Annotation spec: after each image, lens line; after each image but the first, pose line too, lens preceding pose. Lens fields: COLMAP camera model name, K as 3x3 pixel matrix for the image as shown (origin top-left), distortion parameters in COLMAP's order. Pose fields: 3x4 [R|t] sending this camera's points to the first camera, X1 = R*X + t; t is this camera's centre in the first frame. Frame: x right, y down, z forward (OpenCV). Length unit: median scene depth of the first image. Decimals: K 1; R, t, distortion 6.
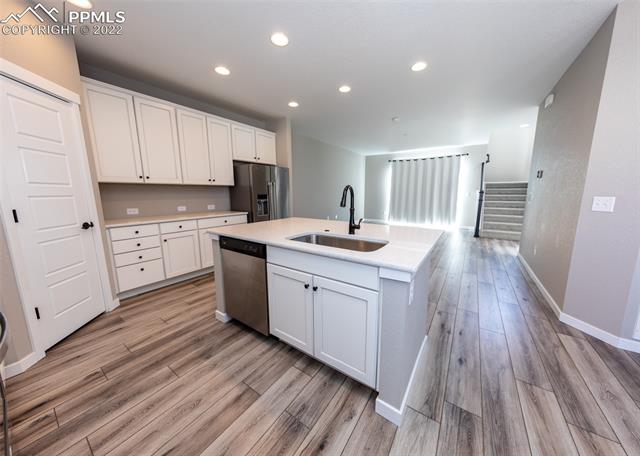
lens RADIAL K [[215.6, 0, 323.7], [0, 215.6, 226.0], [0, 0, 1]] dist [0.001782, 0.000075]
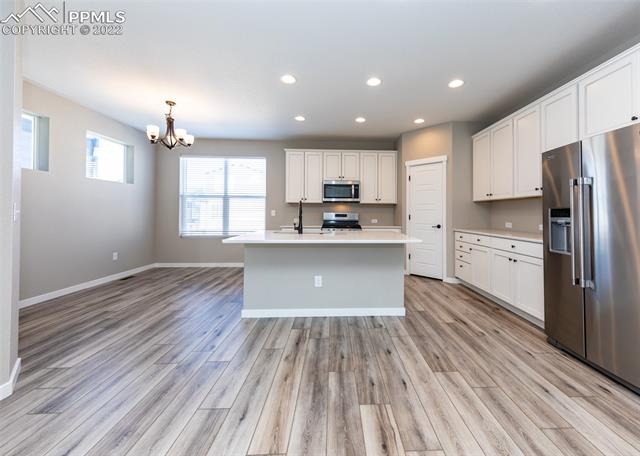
lens RADIAL K [[247.4, 0, 348.9], [0, 247.4, 211.6], [0, 0, 1]] dist [0.004283, -0.000231]
pose [[-0.789903, -0.007713, -0.613184, 0.544283], [-0.099445, 0.988297, 0.115673, -0.204198], [0.605115, 0.152349, -0.781425, 1.511456]]
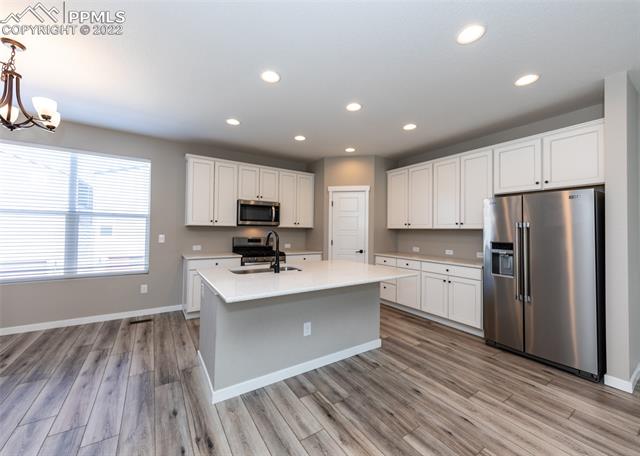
lens RADIAL K [[250.2, 0, 317.3], [0, 250.2, 227.0], [0, 0, 1]] dist [0.003549, 0.000021]
pose [[-0.377100, -0.013823, -0.926069, 0.789387], [-0.157320, 0.986314, 0.049339, -0.187702], [0.912714, 0.164295, -0.374114, 1.018989]]
